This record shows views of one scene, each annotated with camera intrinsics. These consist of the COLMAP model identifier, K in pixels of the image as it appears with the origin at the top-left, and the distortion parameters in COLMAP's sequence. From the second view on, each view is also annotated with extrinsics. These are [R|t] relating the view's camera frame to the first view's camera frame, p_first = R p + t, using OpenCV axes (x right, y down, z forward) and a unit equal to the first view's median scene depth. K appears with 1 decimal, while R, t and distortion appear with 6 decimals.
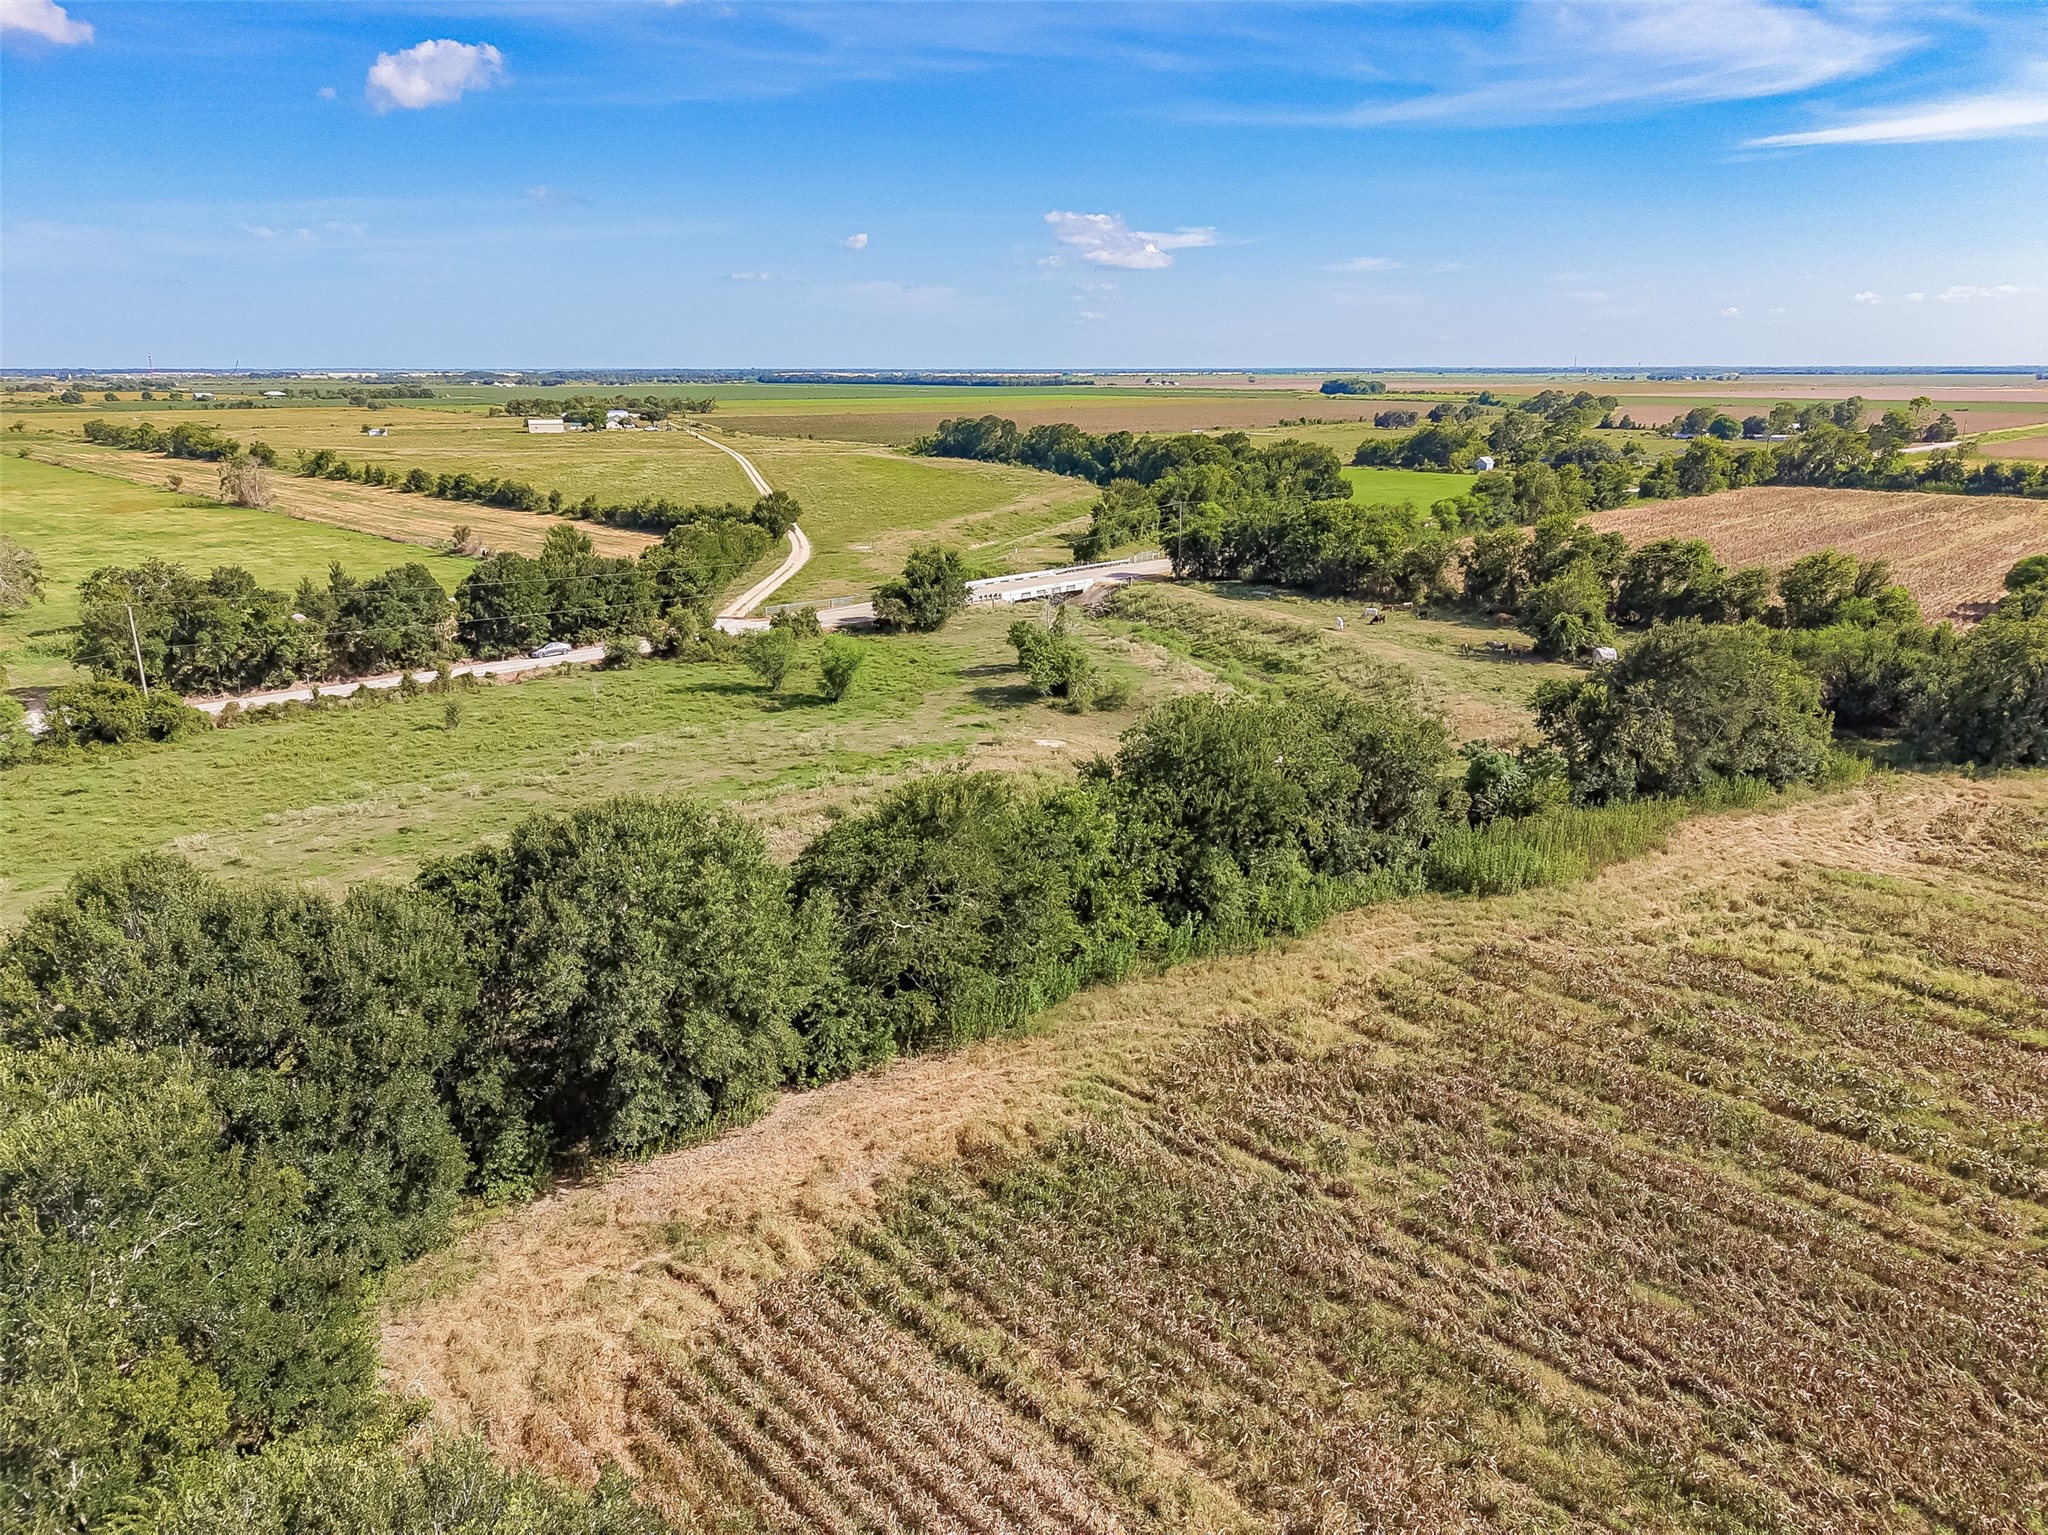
lens RADIAL K [[1373.3, 0, 1022.4], [0, 1373.3, 796.3], [0, 0, 1]] dist [0.029556, -0.022339]
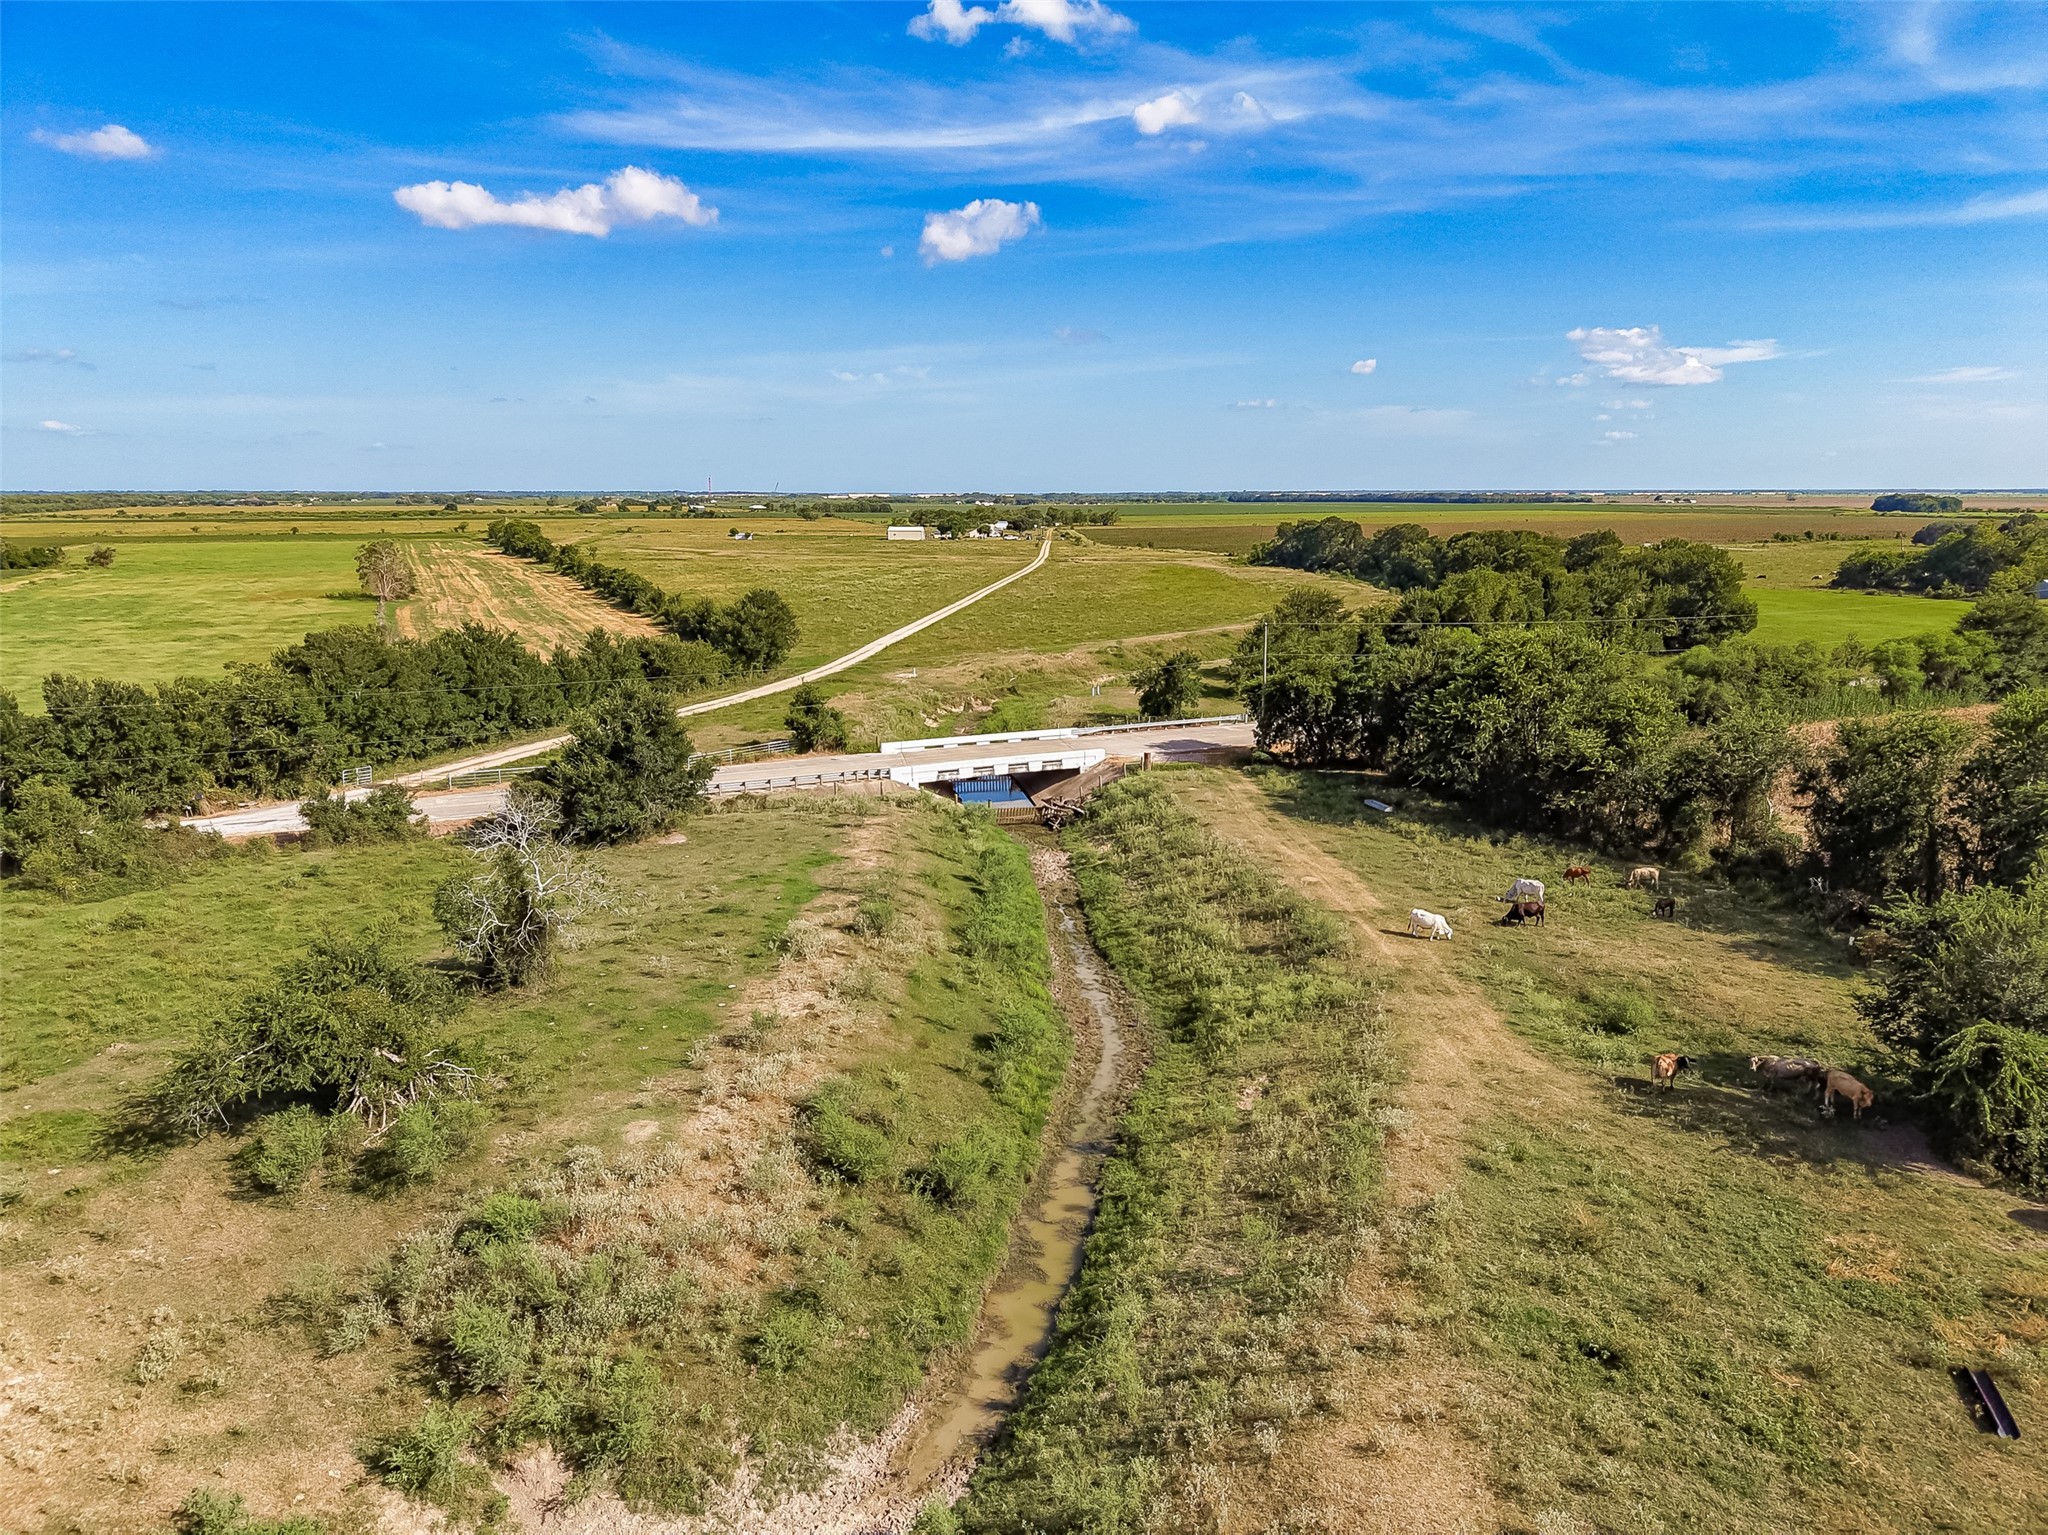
lens RADIAL K [[1373.3, 0, 1022.9], [0, 1373.3, 805.0], [0, 0, 1]] dist [0.029556, -0.022339]
pose [[0.938938, 0.077621, -0.335217, 0.107382], [-0.103540, 0.992806, -0.060126, -0.051171], [0.328138, 0.091163, 0.940220, 0.237133]]
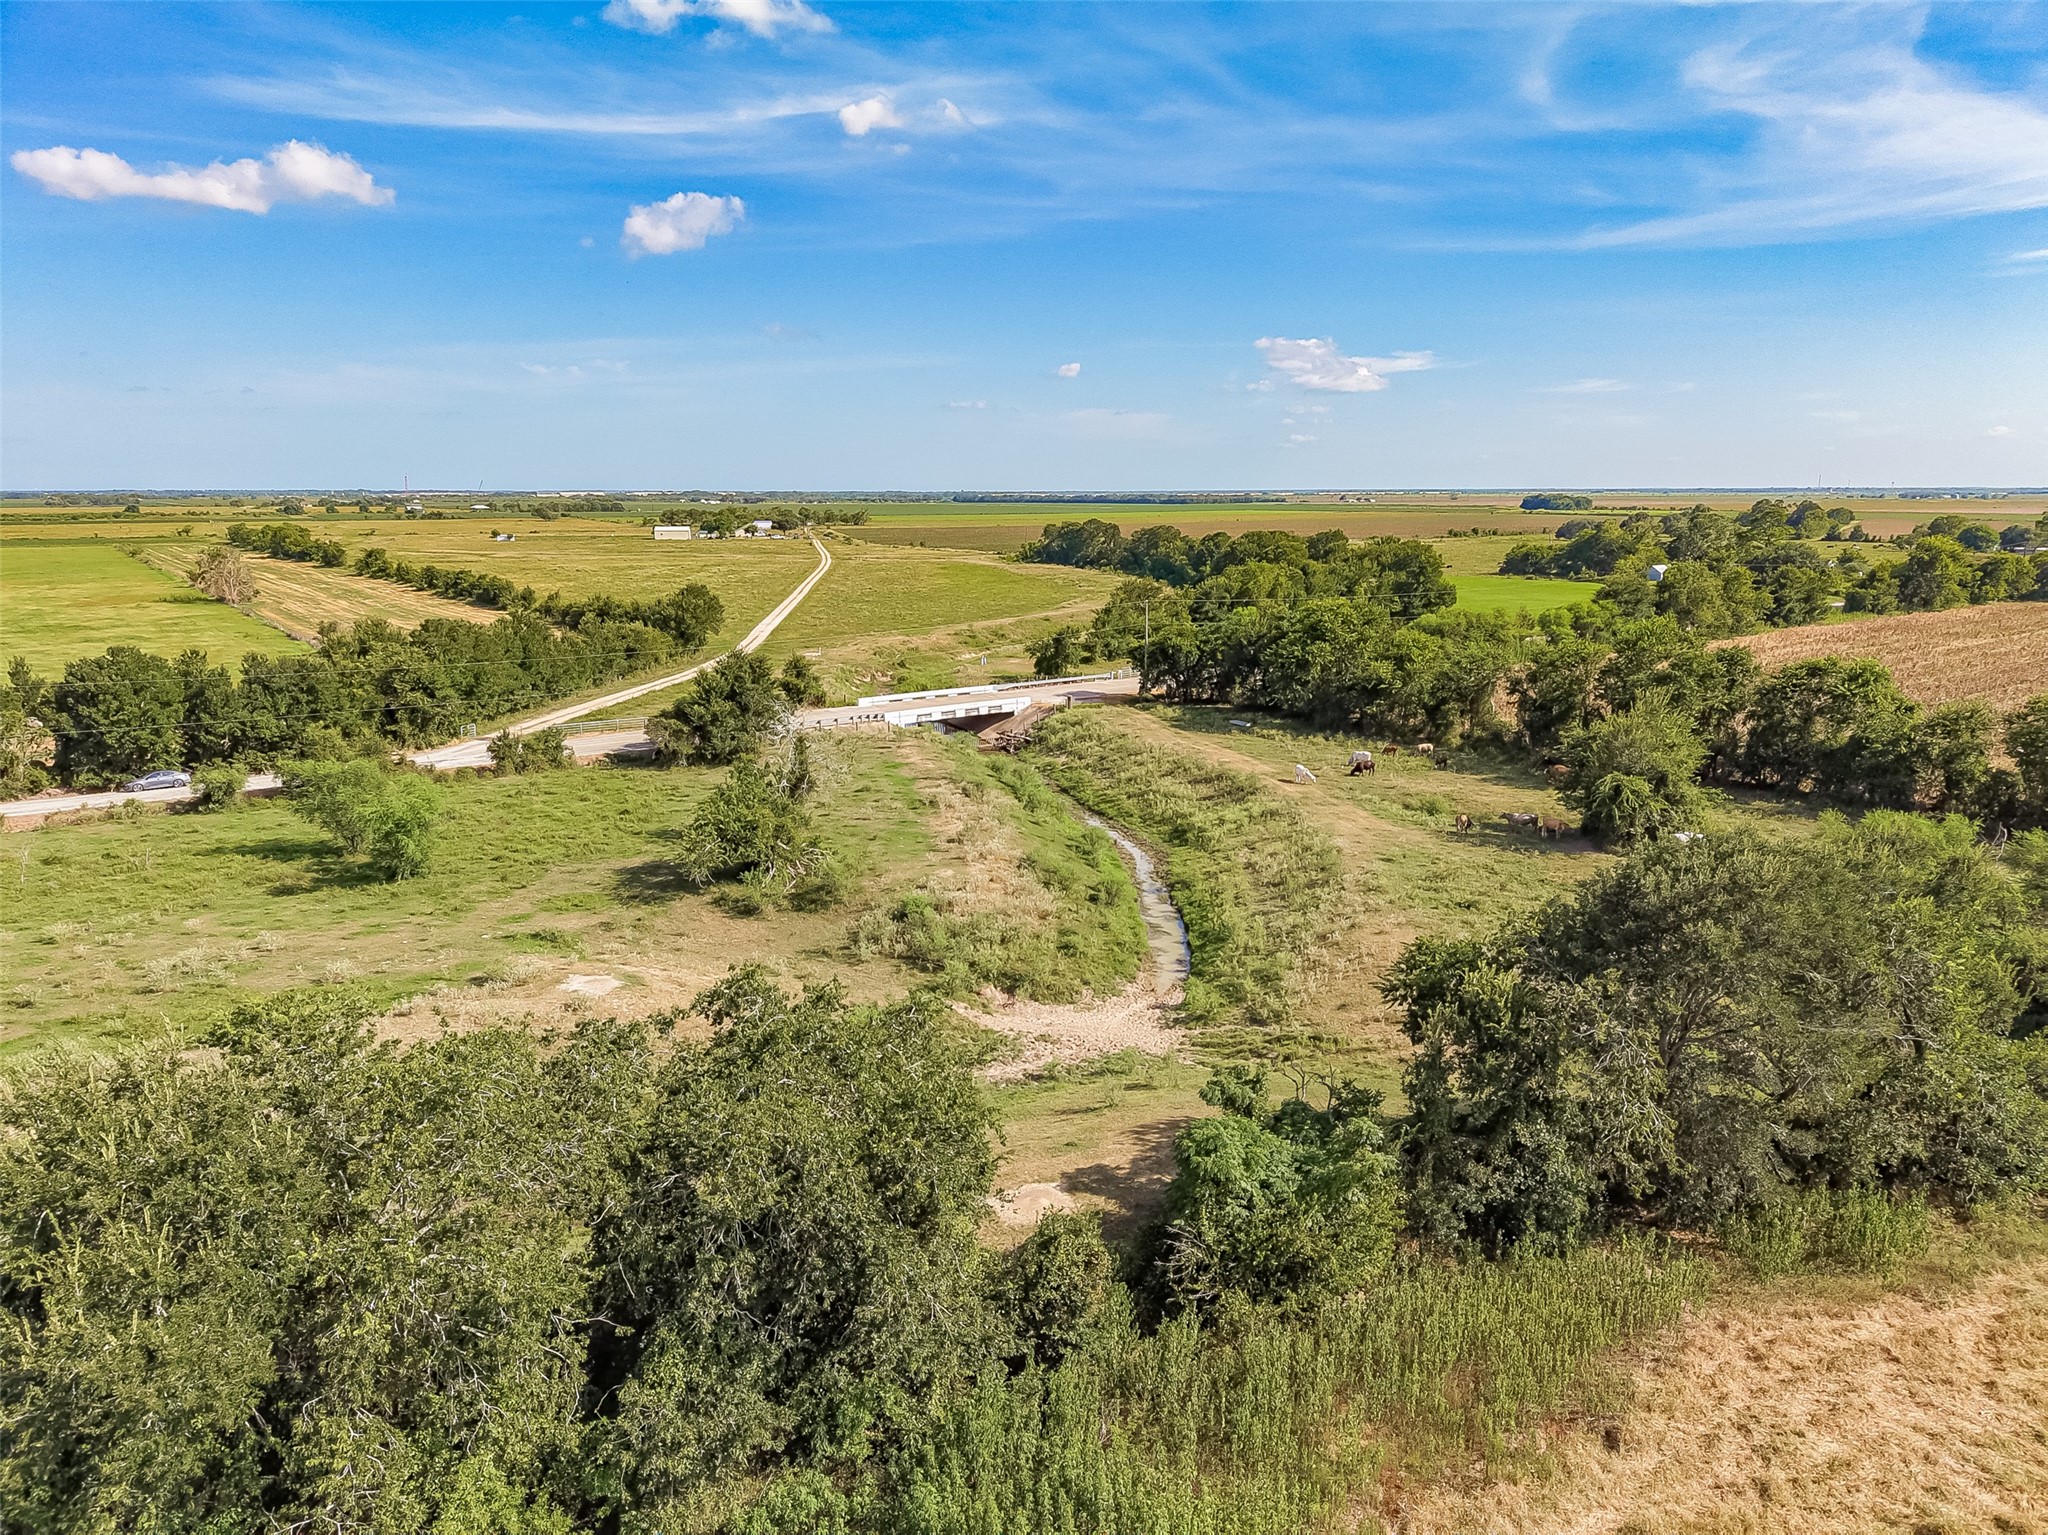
lens RADIAL K [[1373.3, 0, 1026.7], [0, 1373.3, 804.1], [0, 0, 1]] dist [0.029556, -0.022339]
pose [[0.989270, 0.032964, -0.142329, 0.081390], [-0.043905, 0.996260, -0.074426, -0.022994], [0.139344, 0.079876, 0.987017, 0.134098]]
